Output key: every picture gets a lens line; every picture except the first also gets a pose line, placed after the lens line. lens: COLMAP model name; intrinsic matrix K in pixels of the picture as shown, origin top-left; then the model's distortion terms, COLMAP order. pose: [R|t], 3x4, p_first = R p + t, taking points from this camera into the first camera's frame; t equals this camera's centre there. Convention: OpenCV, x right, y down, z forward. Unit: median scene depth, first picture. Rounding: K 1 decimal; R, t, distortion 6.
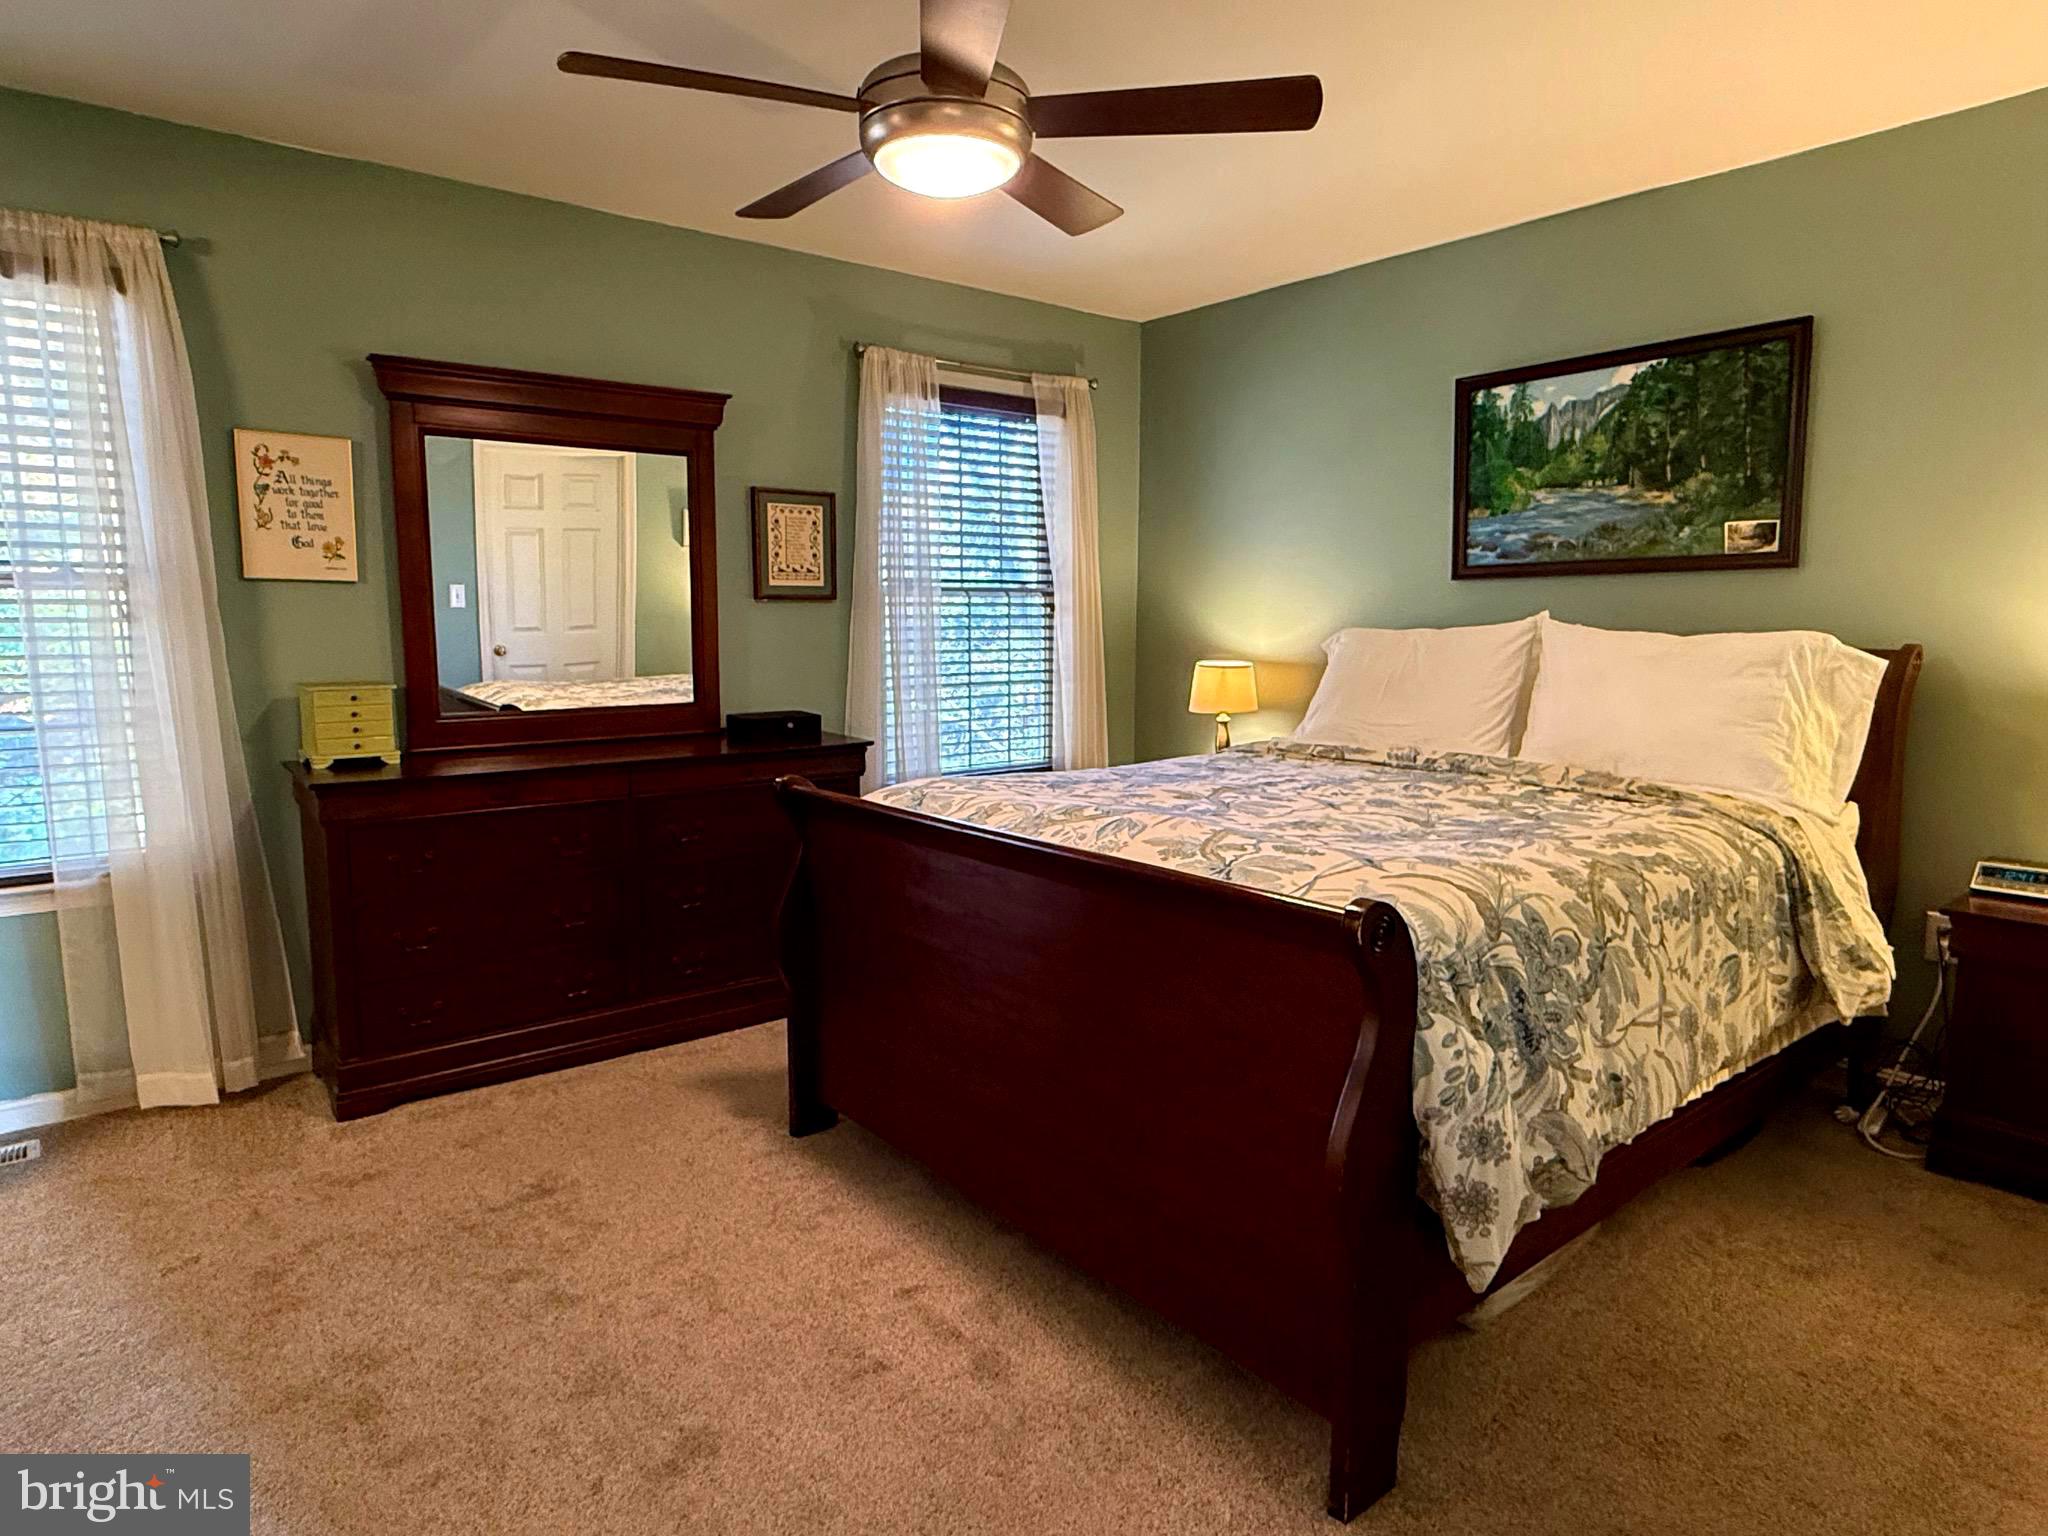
lens RADIAL K [[1197.8, 0, 1017.5], [0, 1197.8, 765.4], [0, 0, 1]] dist [-0.000183, 0.001728]
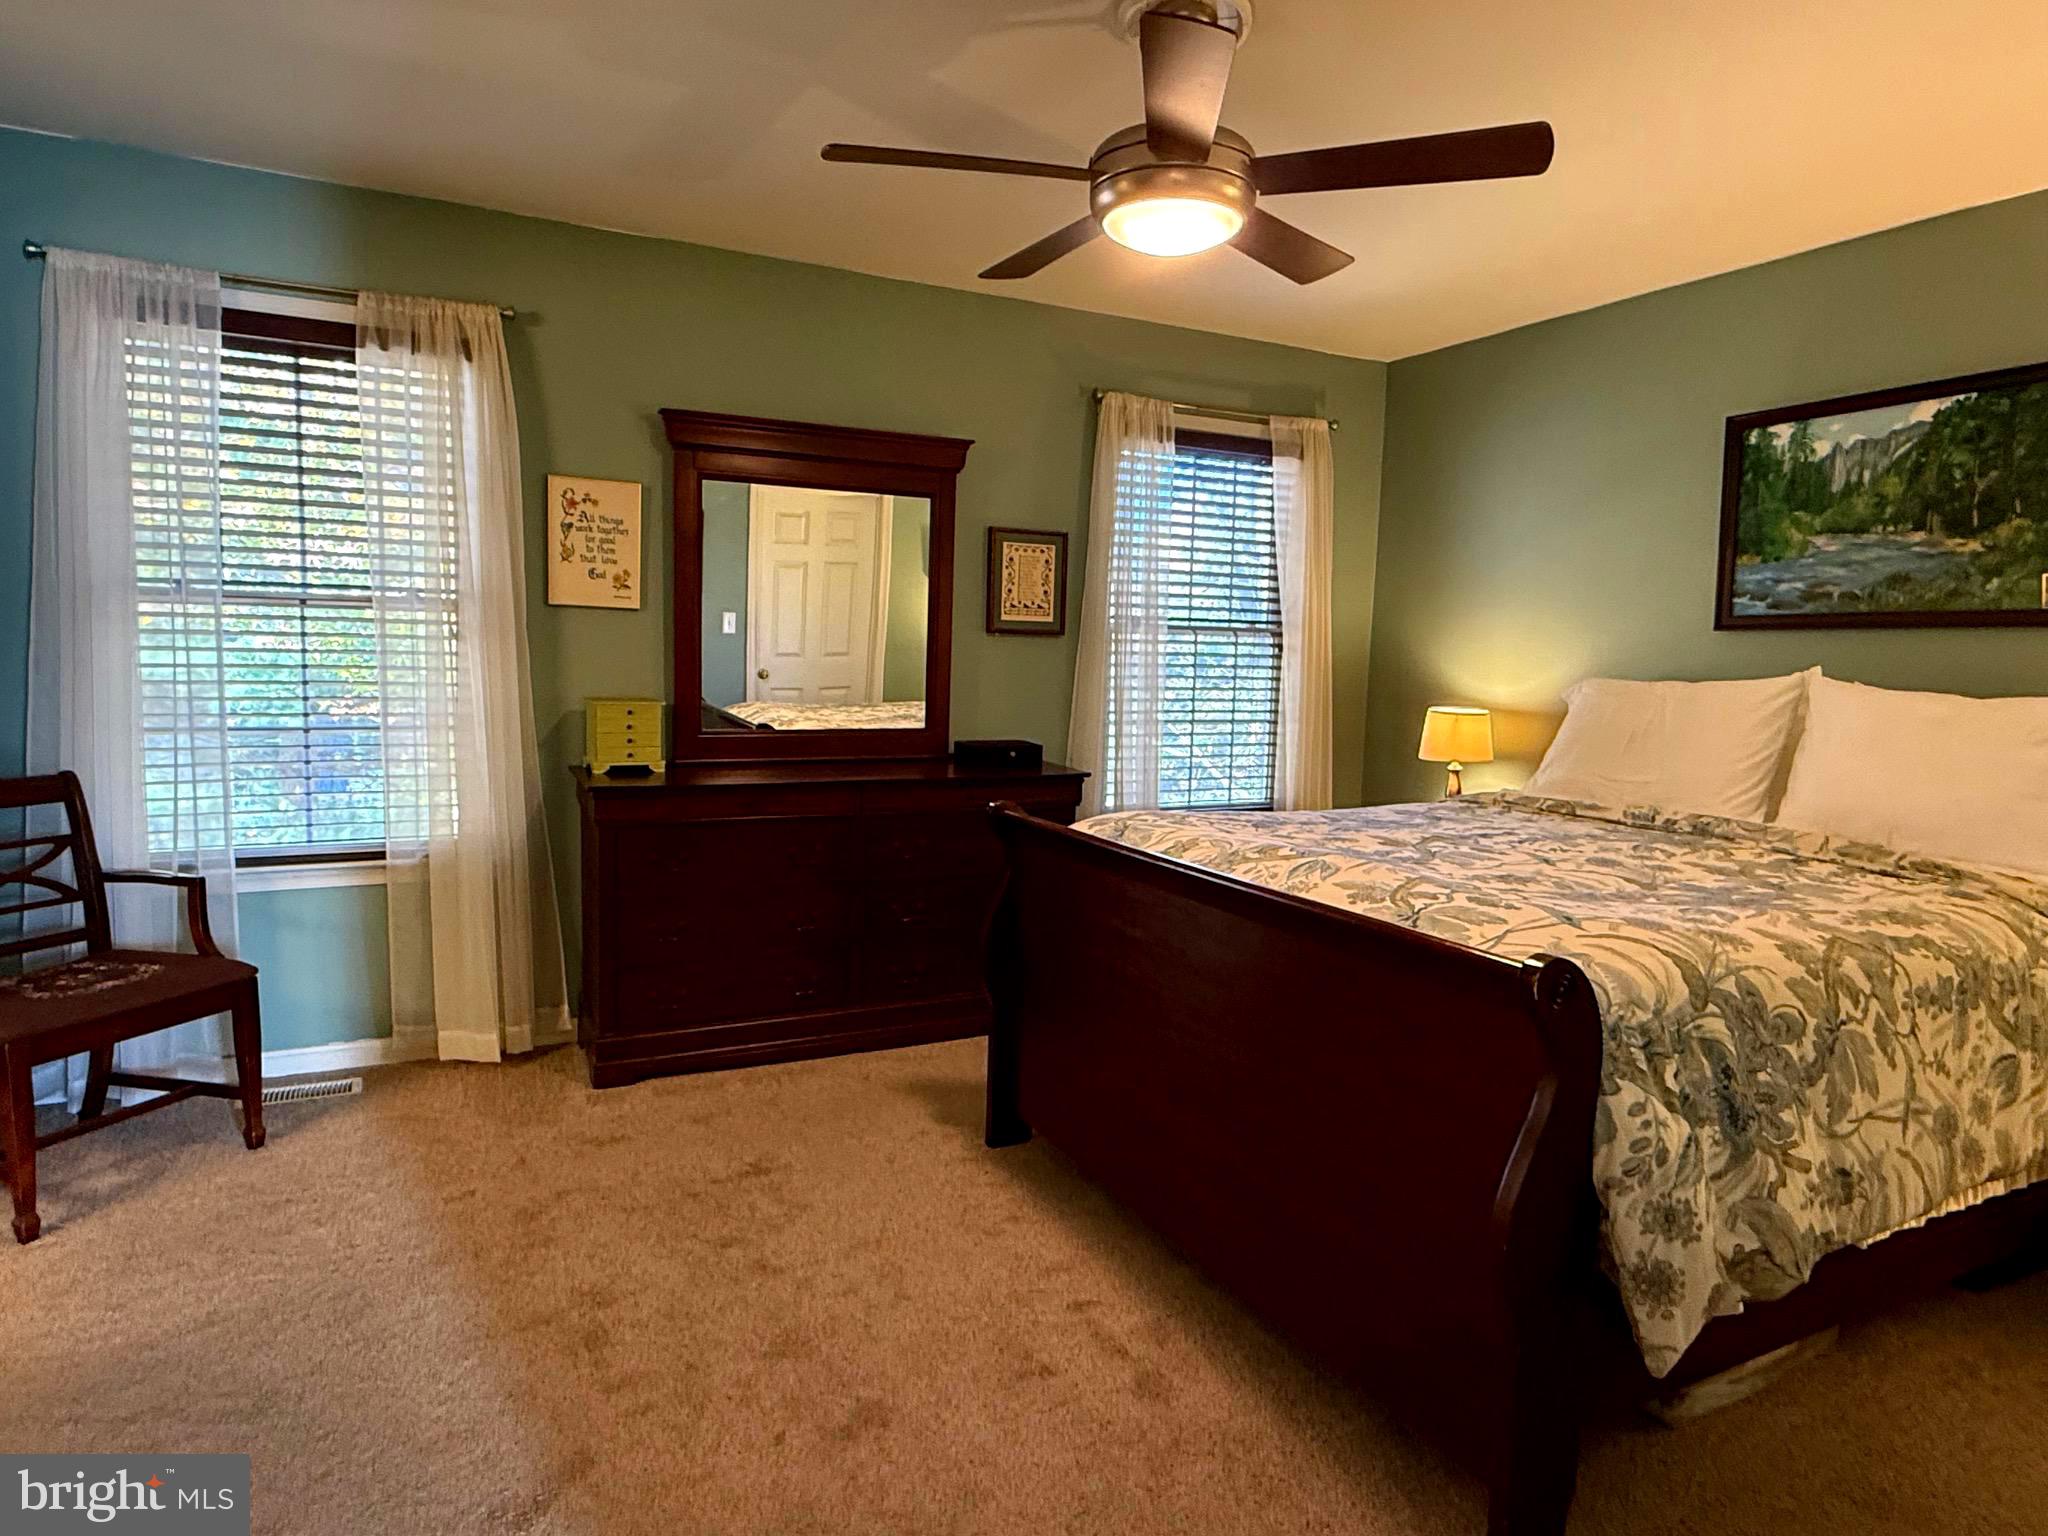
lens RADIAL K [[1197.8, 0, 1016.9], [0, 1197.8, 769.6], [0, 0, 1]] dist [-0.000183, 0.001728]
pose [[0.978590, 0.046931, -0.200396, 0.030641], [-0.052074, 0.998434, -0.020466, 0.001645], [0.199122, 0.030463, 0.979501, -0.028370]]
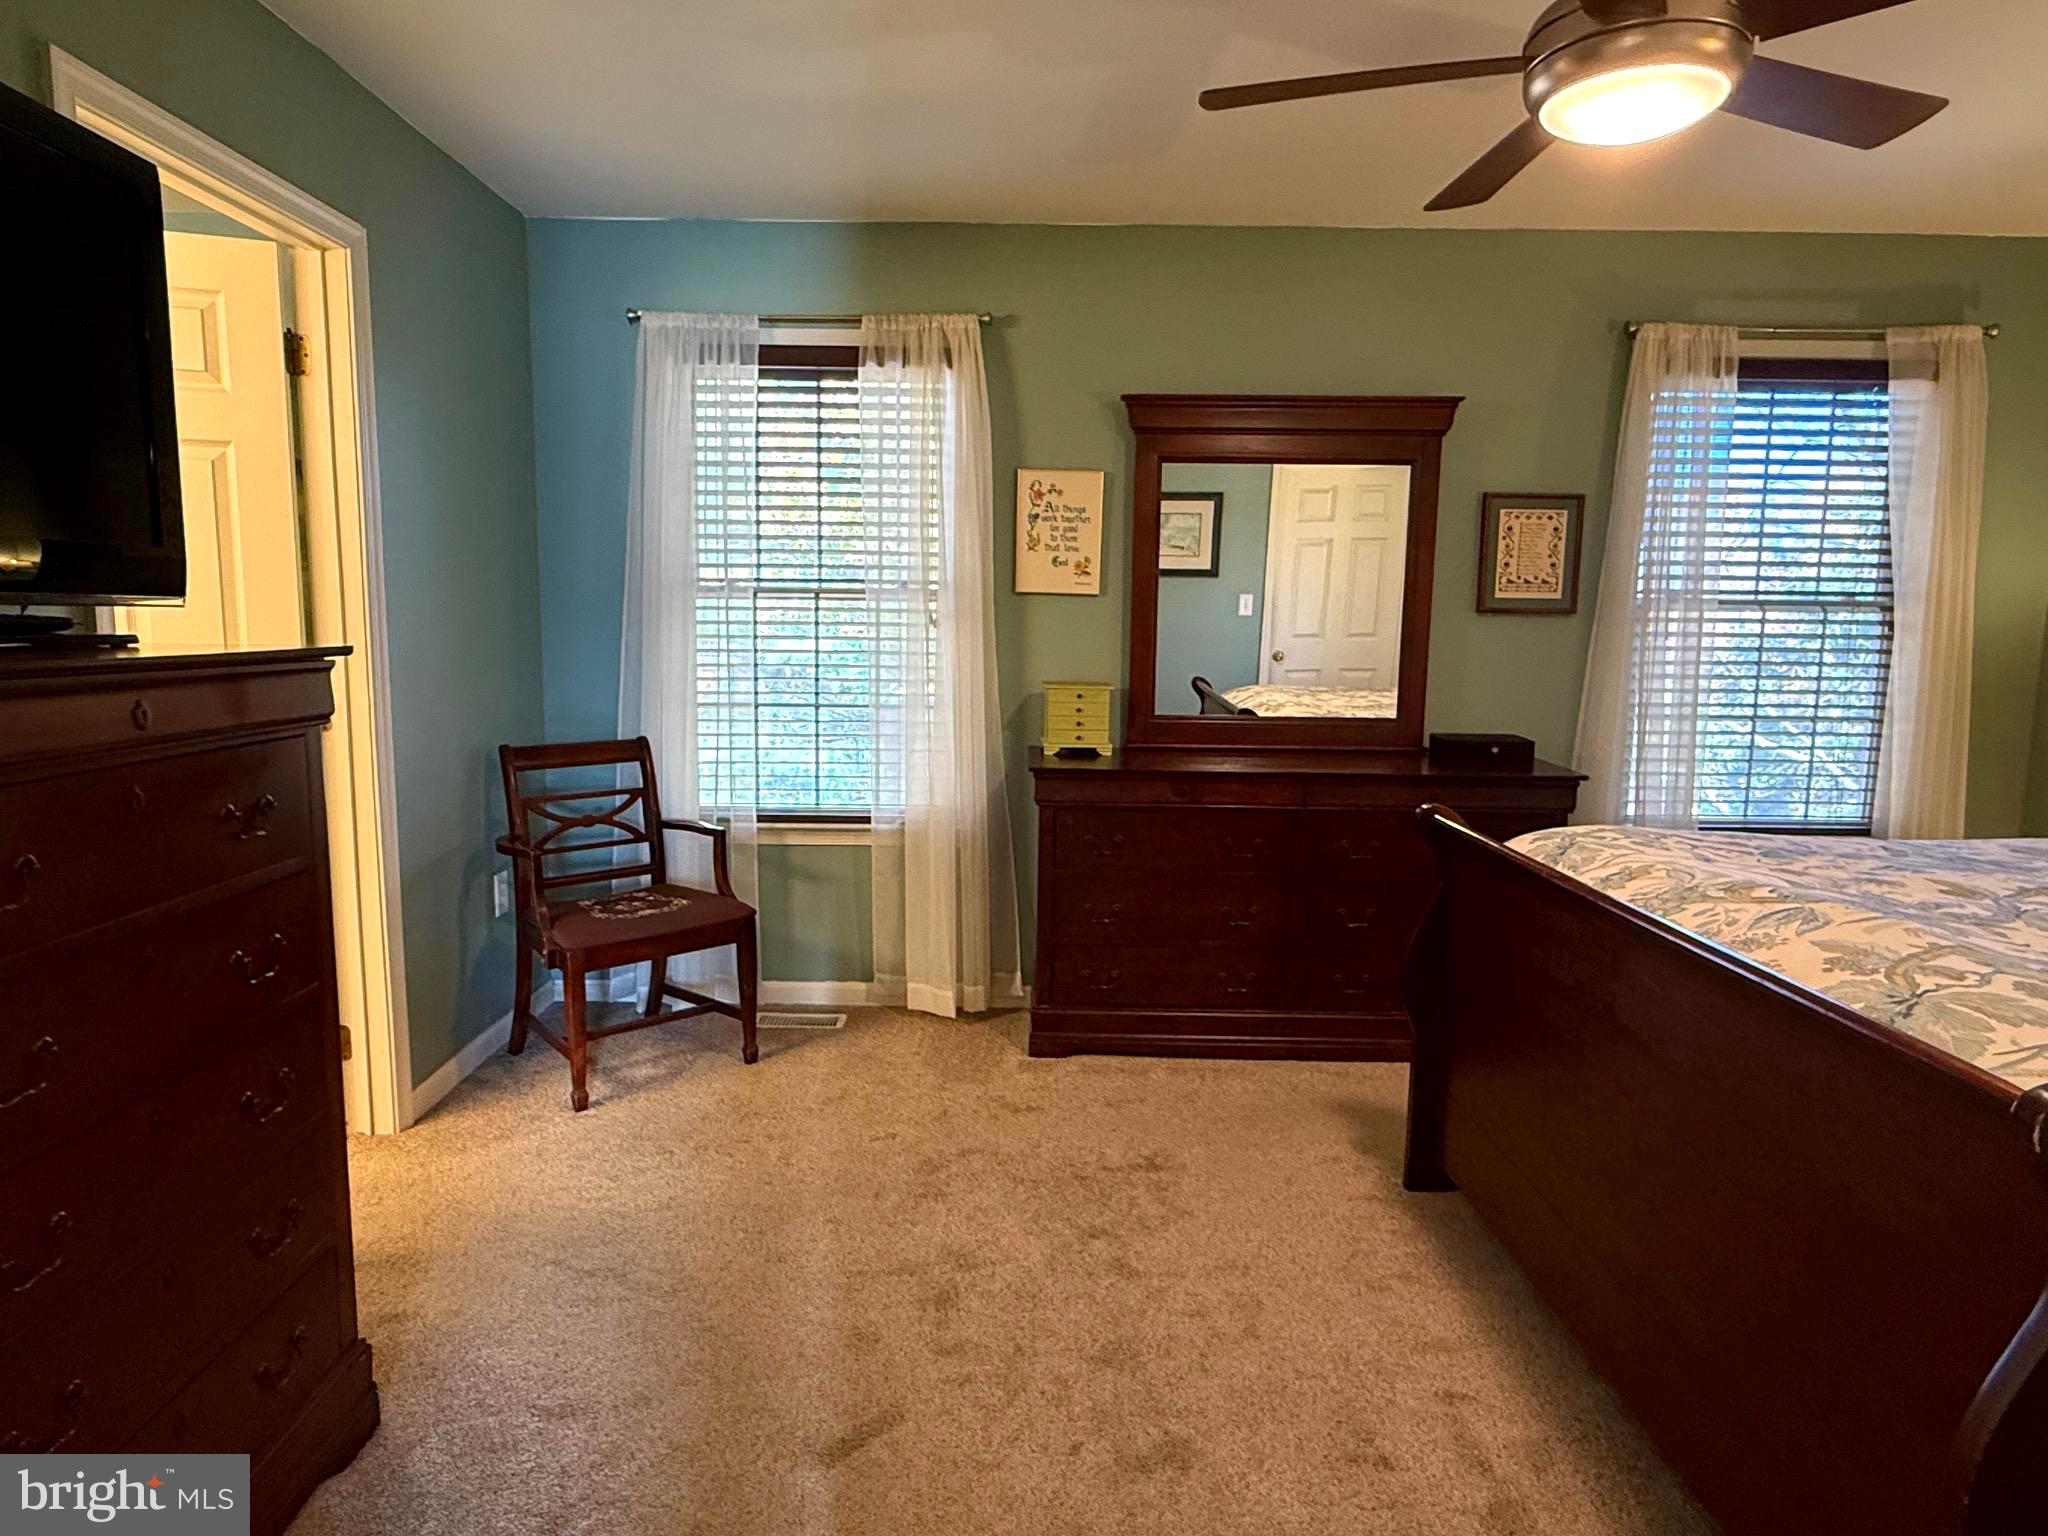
lens RADIAL K [[1197.8, 0, 1023.4], [0, 1197.8, 766.9], [0, 0, 1]] dist [-0.000183, 0.001728]
pose [[0.779984, 0.089872, -0.619313, 0.128488], [-0.093108, 0.995285, 0.027168, -0.015234], [0.618835, 0.036472, 0.784674, 0.067642]]
